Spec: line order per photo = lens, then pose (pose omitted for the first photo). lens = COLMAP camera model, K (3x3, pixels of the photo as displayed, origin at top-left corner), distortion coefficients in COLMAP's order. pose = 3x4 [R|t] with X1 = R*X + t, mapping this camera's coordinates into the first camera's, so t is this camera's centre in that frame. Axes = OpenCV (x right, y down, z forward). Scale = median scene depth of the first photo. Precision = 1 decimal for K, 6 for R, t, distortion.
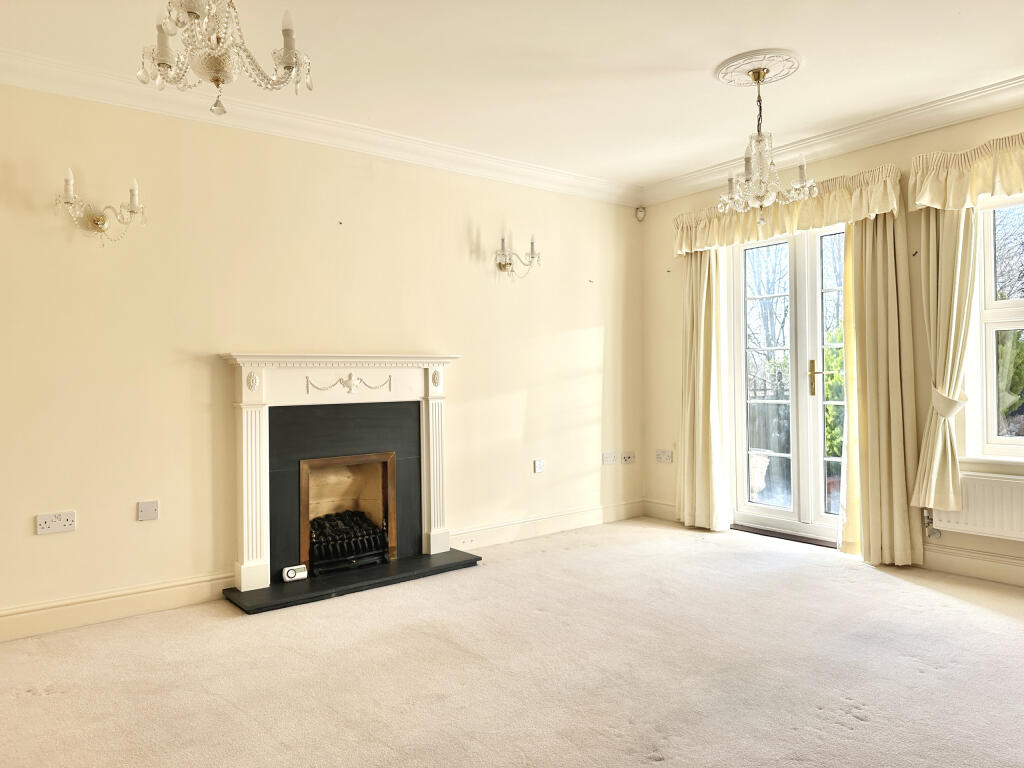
lens RADIAL K [[716.6, 0, 512.0], [0, 716.6, 384.0], [0, 0, 1]] dist [0.080410, -0.106599]
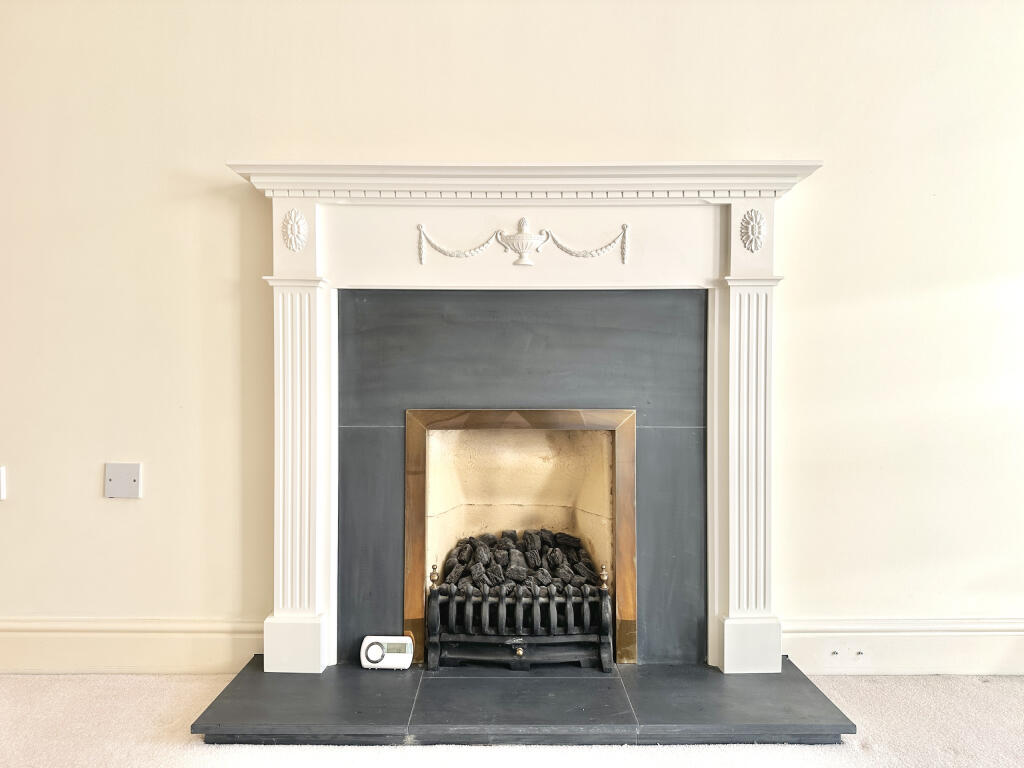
lens RADIAL K [[716.6, 0, 512.0], [0, 716.6, 384.0], [0, 0, 1]] dist [0.080410, -0.106599]
pose [[0.784262, 0.029755, -0.619716, 0.041581], [-0.017452, 0.999512, 0.025905, 0.072865], [0.620185, -0.009501, 0.784398, 0.652189]]
